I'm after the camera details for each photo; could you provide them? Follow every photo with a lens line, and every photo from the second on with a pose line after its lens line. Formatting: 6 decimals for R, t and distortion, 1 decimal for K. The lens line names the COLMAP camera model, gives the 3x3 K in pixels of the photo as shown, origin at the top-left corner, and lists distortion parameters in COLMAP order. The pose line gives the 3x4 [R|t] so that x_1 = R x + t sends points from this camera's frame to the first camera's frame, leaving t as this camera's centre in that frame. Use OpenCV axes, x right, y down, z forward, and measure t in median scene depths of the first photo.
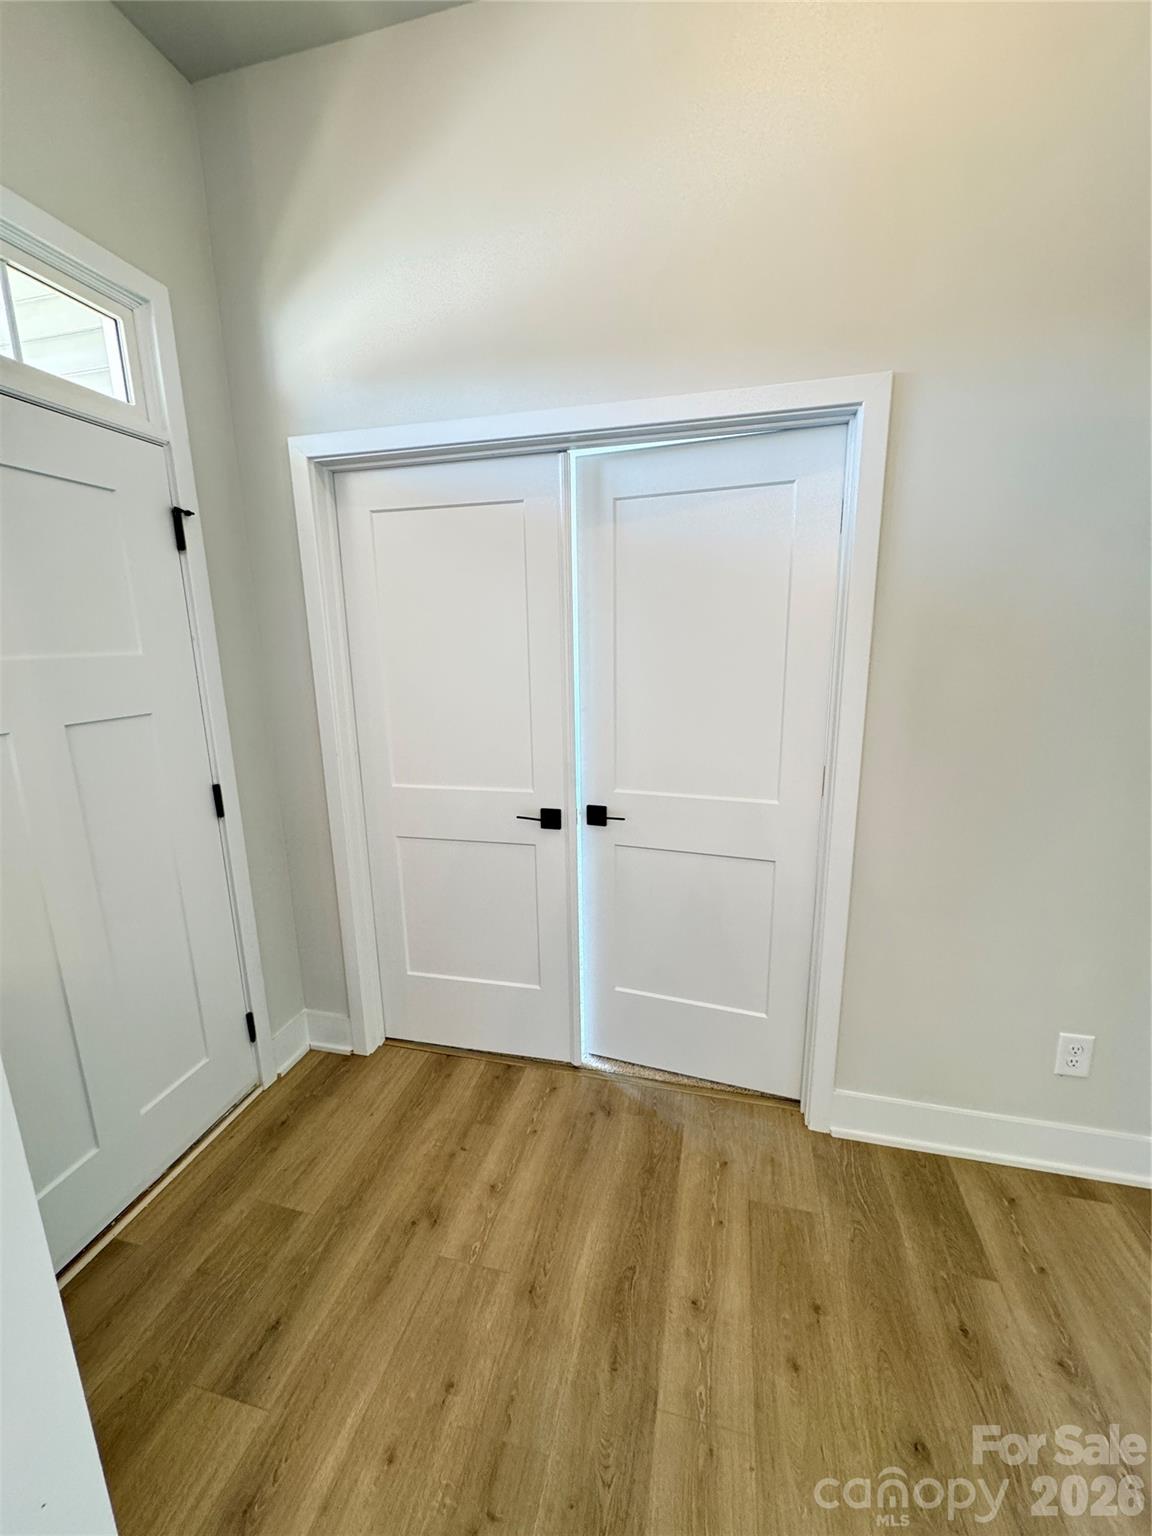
lens RADIAL K [[613.7, 0, 576.8], [0, 613.7, 770.3], [0, 0, 1]] dist [0.001584, 0.000116]
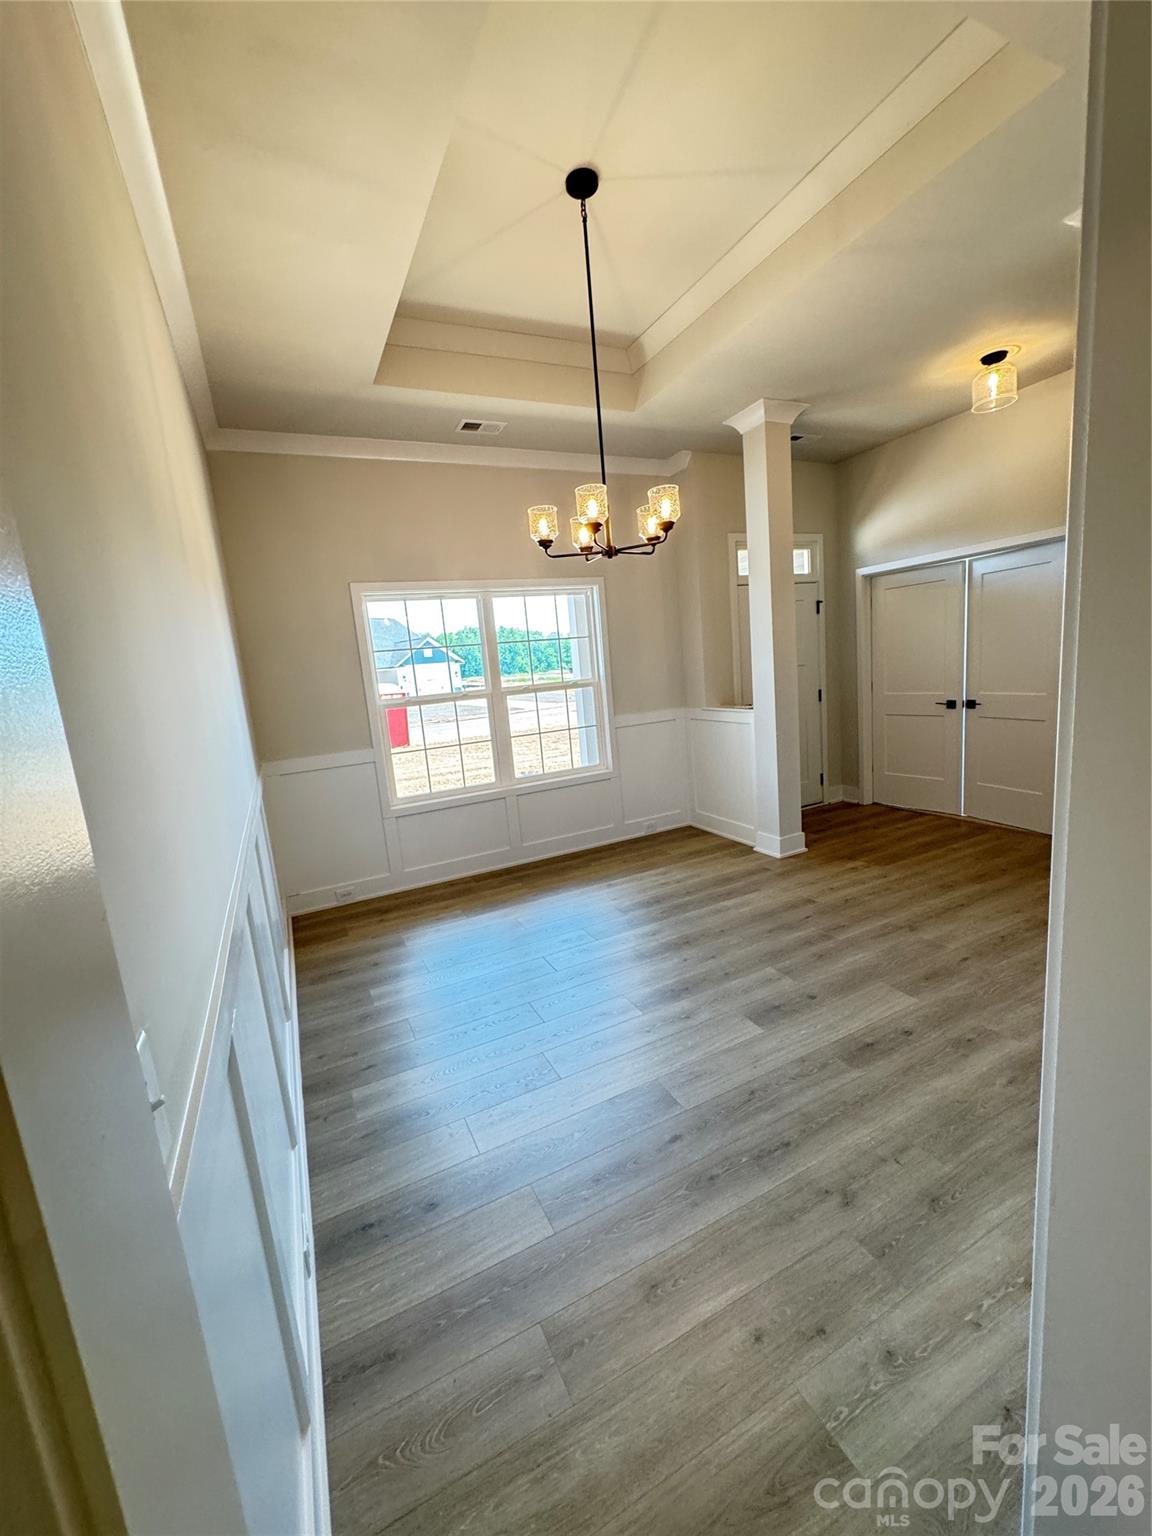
lens RADIAL K [[613.7, 0, 576.8], [0, 613.7, 770.3], [0, 0, 1]] dist [0.001584, 0.000116]
pose [[0.635265, 0.087191, -0.767357, 1.132205], [-0.084621, 0.995482, 0.043058, 0.444402], [0.767645, 0.037581, 0.639773, -2.070706]]
